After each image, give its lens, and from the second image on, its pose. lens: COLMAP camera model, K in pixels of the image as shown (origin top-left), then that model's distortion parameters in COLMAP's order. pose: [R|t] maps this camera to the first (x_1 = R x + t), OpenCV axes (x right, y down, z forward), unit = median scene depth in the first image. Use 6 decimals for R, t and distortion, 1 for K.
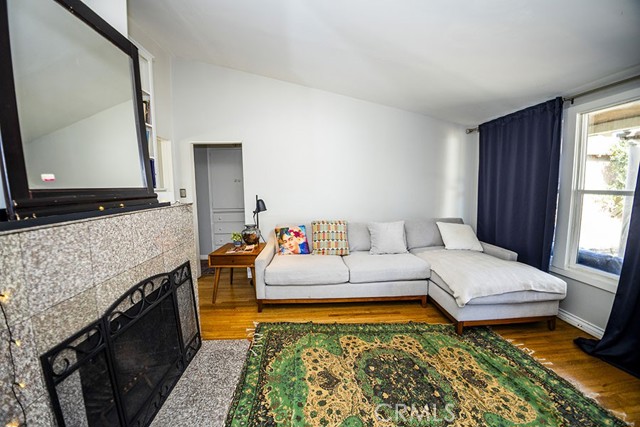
lens RADIAL K [[266.2, 0, 317.4], [0, 266.2, 215.6], [0, 0, 1]] dist [-0.019774, -0.000103]
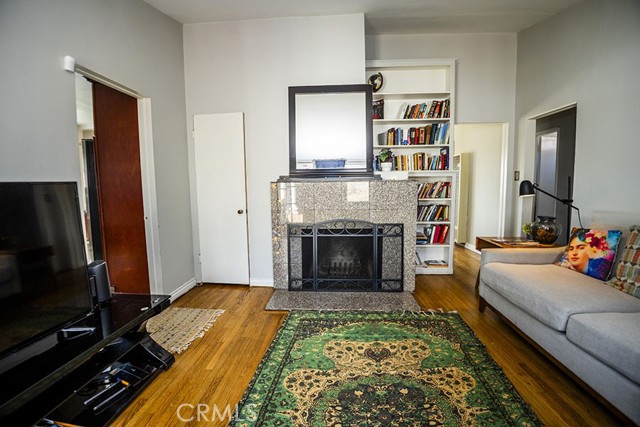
lens RADIAL K [[266.2, 0, 318.5], [0, 266.2, 210.9], [0, 0, 1]] dist [-0.019774, -0.000103]
pose [[-0.115502, 0.101036, -0.988155, 0.907634], [-0.098915, 0.988699, 0.112653, -0.001690], [0.988370, 0.110755, -0.104203, 0.749669]]
